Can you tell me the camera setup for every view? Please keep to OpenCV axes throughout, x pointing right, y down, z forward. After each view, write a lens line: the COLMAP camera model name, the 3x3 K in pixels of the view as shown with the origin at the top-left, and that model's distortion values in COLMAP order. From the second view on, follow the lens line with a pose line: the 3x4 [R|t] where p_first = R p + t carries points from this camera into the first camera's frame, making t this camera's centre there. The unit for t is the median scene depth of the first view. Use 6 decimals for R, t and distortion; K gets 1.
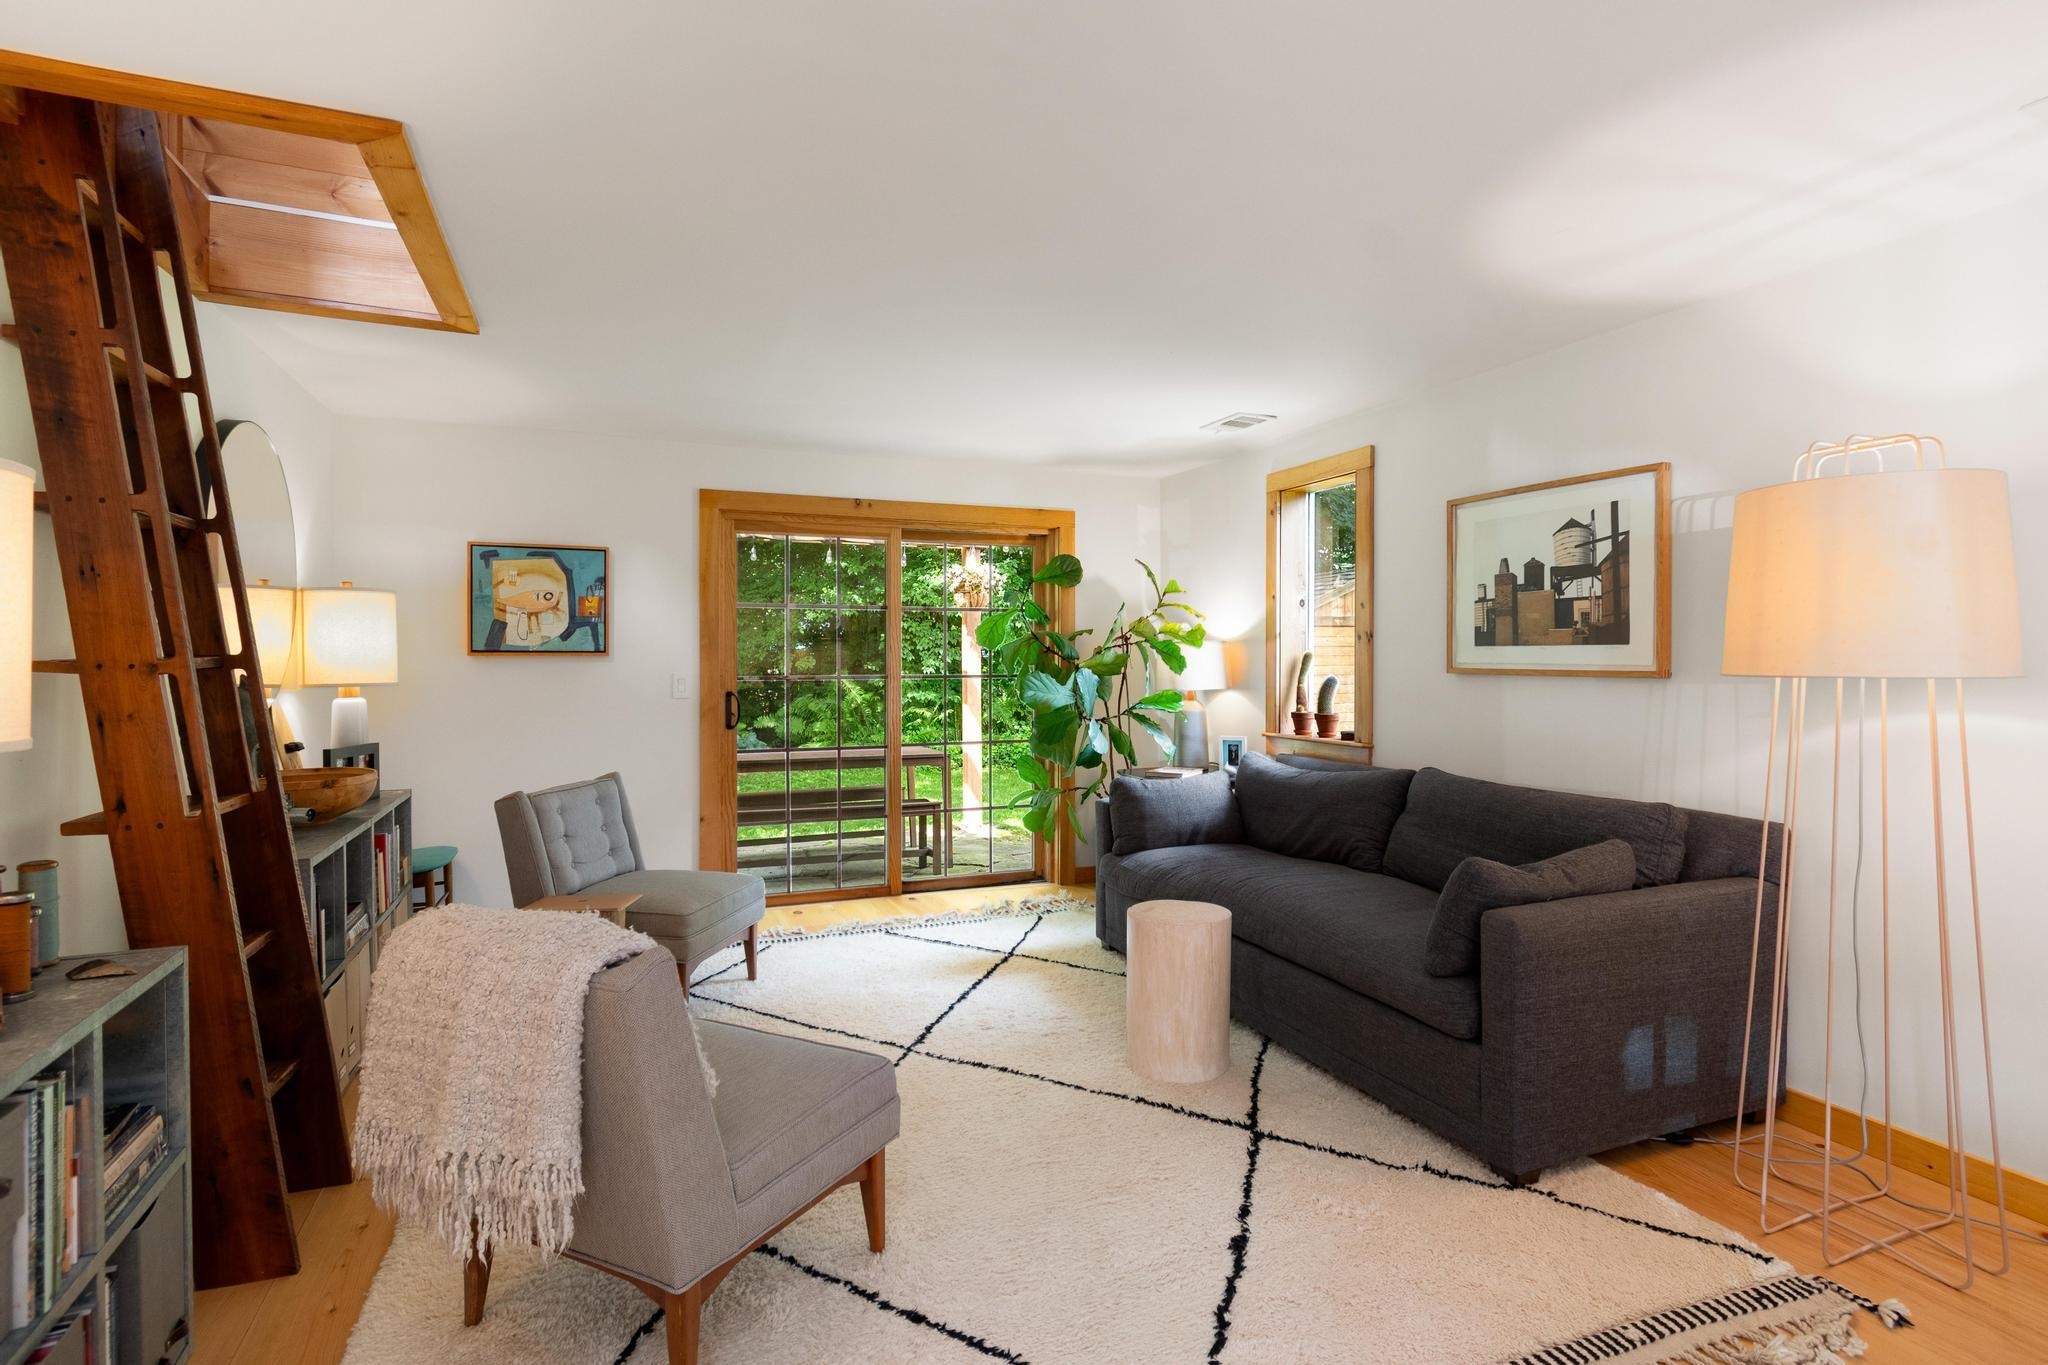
lens RADIAL K [[1026.0, 0, 1036.0], [0, 1026.0, 670.6], [0, 0, 1]] dist [0.002099, -0.000162]
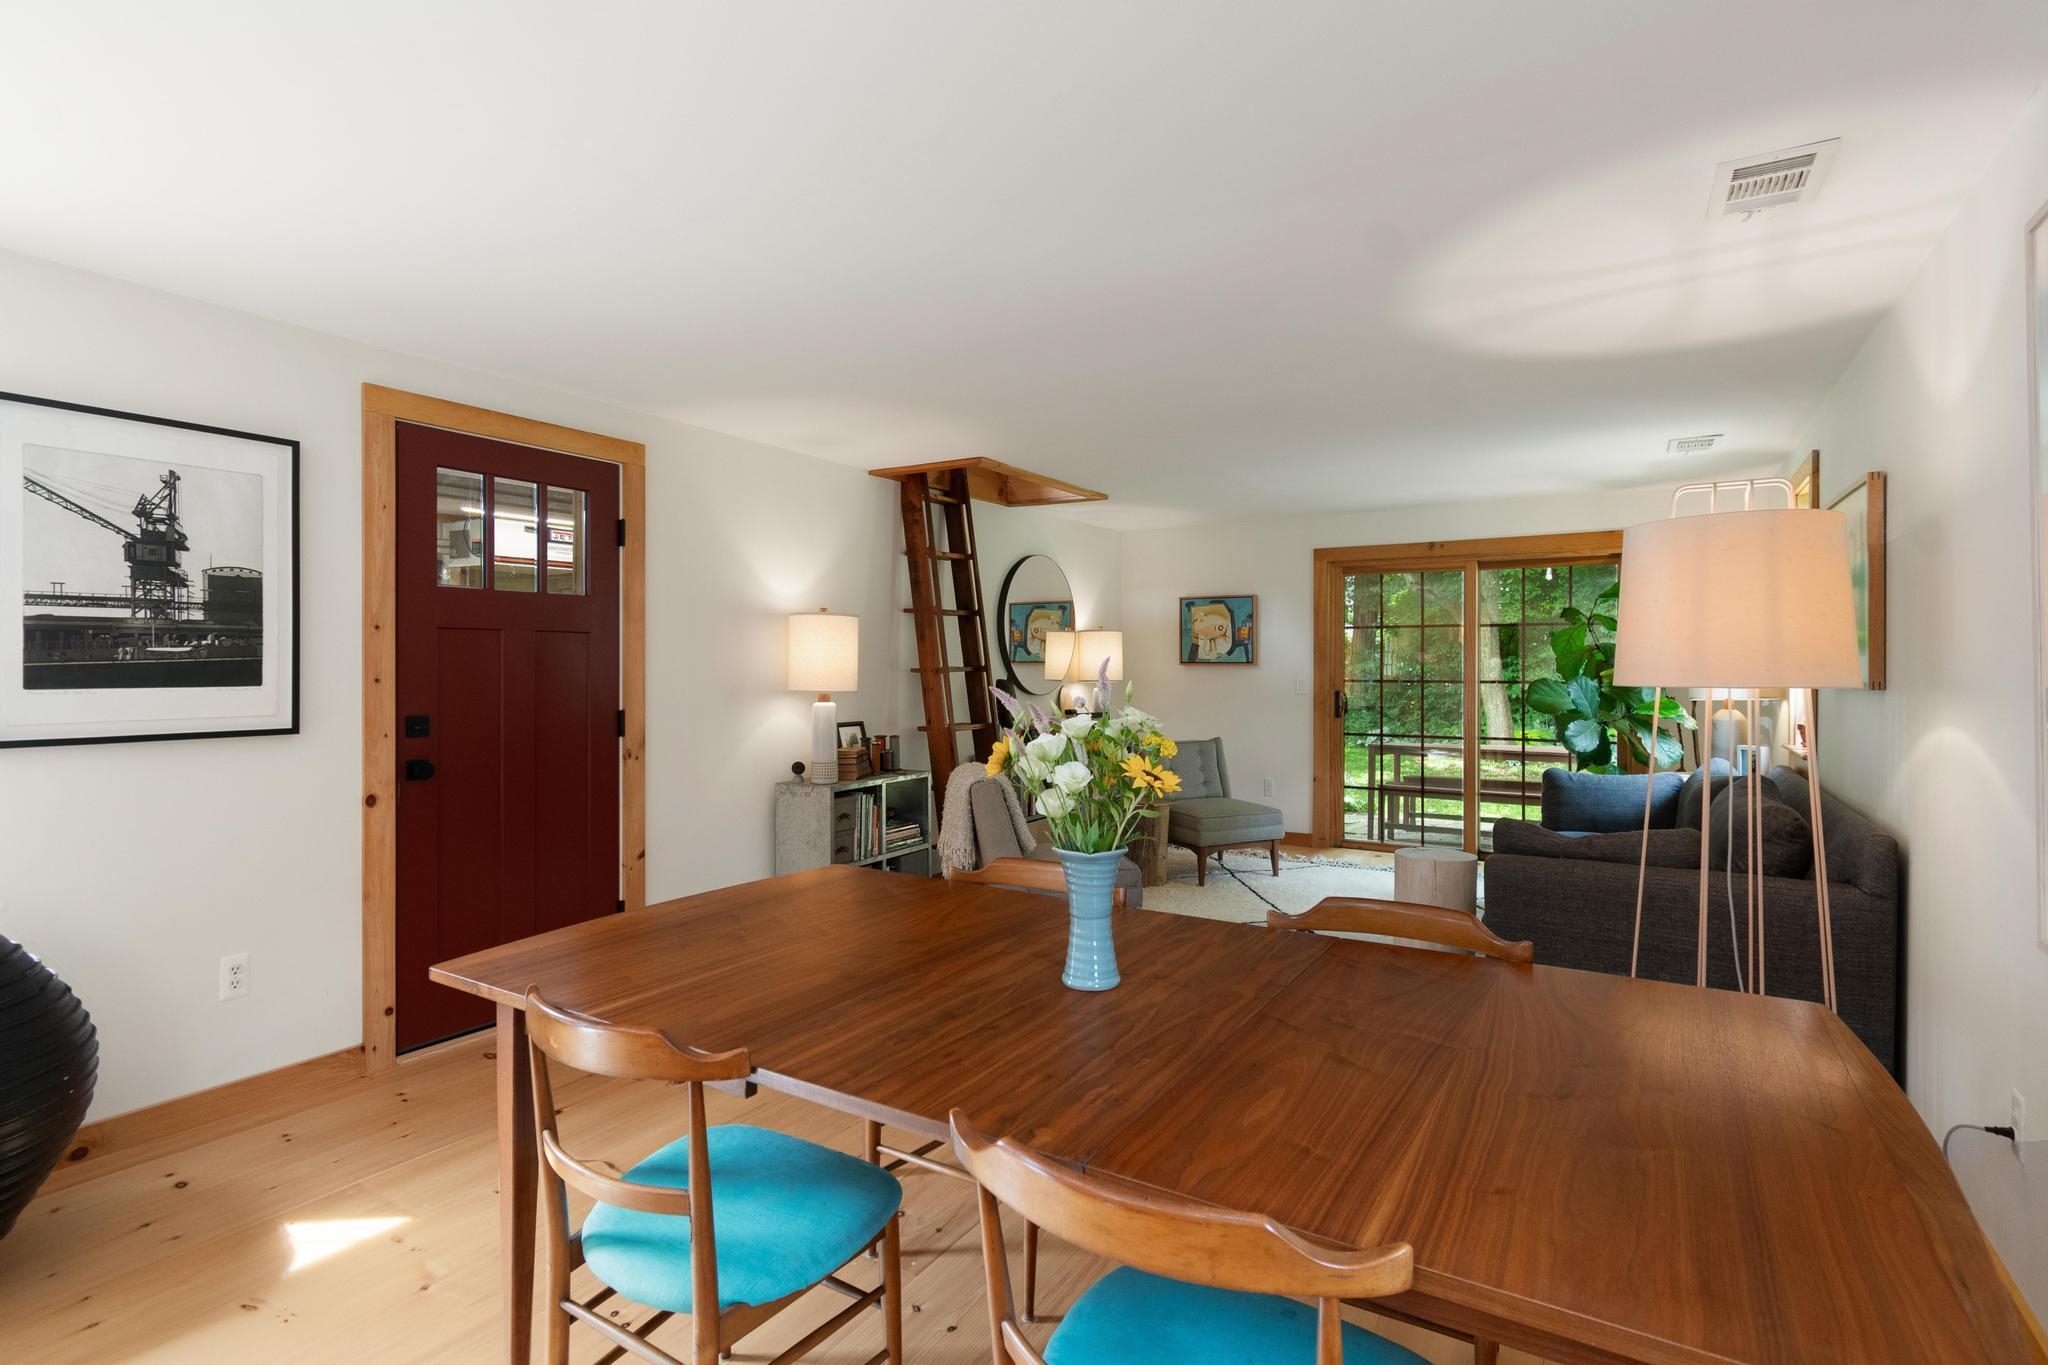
lens RADIAL K [[994.3, 0, 1033.5], [0, 994.3, 656.6], [0, 0, 1]] dist [0.007977, -0.006310]
pose [[0.587543, -0.005826, -0.809172, 0.607422], [-0.009632, 0.999853, -0.014193, -0.002934], [0.809136, 0.016133, 0.587400, -0.143125]]
